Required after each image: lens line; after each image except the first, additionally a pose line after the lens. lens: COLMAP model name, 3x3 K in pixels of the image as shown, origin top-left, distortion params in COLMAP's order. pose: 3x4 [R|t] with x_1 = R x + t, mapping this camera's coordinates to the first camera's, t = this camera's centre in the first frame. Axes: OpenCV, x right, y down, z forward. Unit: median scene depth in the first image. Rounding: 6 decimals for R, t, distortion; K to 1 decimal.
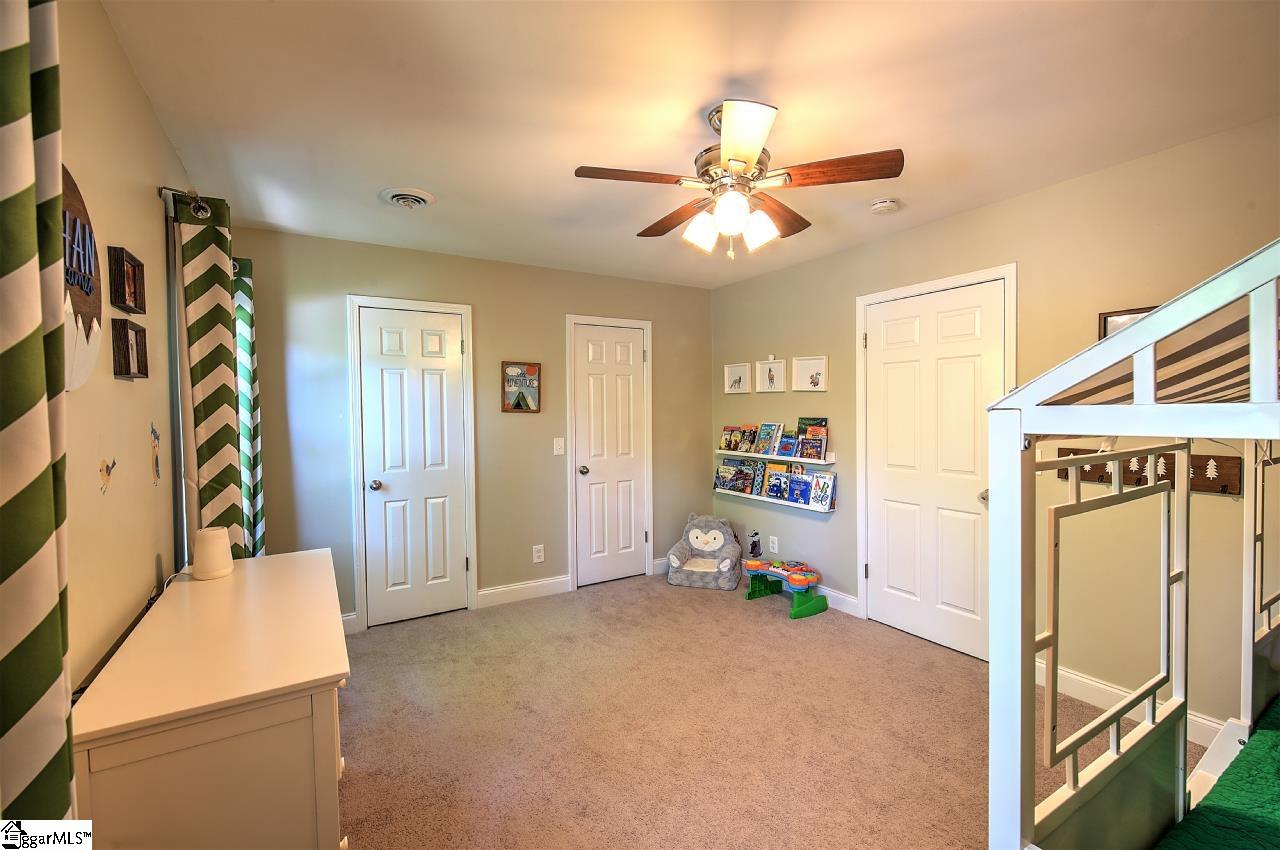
lens RADIAL K [[550.7, 0, 644.1], [0, 550.7, 422.9], [0, 0, 1]] dist [-0.003401, -0.000648]
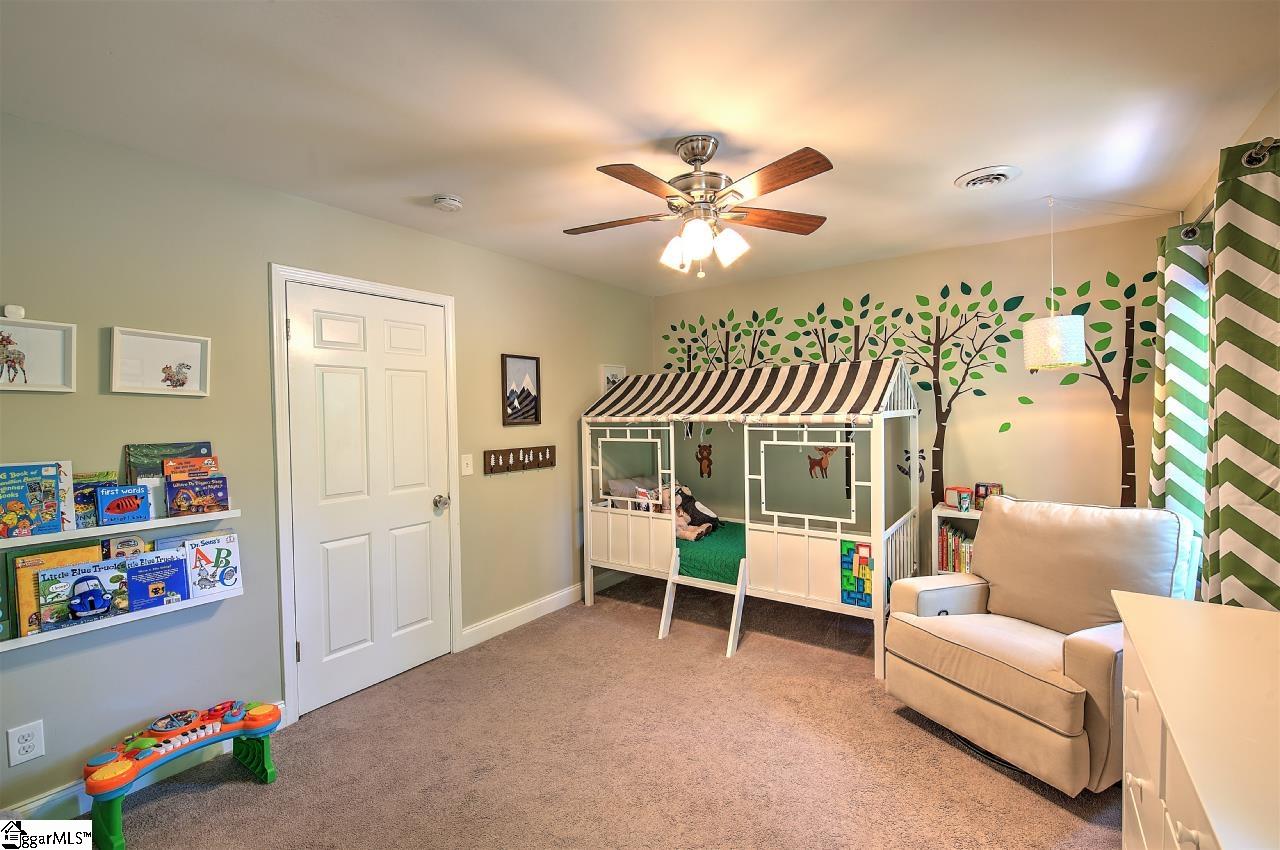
lens RADIAL K [[550.7, 0, 645.4], [0, 550.7, 423.1], [0, 0, 1]] dist [-0.003401, -0.000648]
pose [[-0.410290, 0.004825, 0.911942, -0.395298], [0.047529, 0.998740, 0.016100, -0.015475], [-0.910716, 0.049950, -0.410003, 0.791534]]
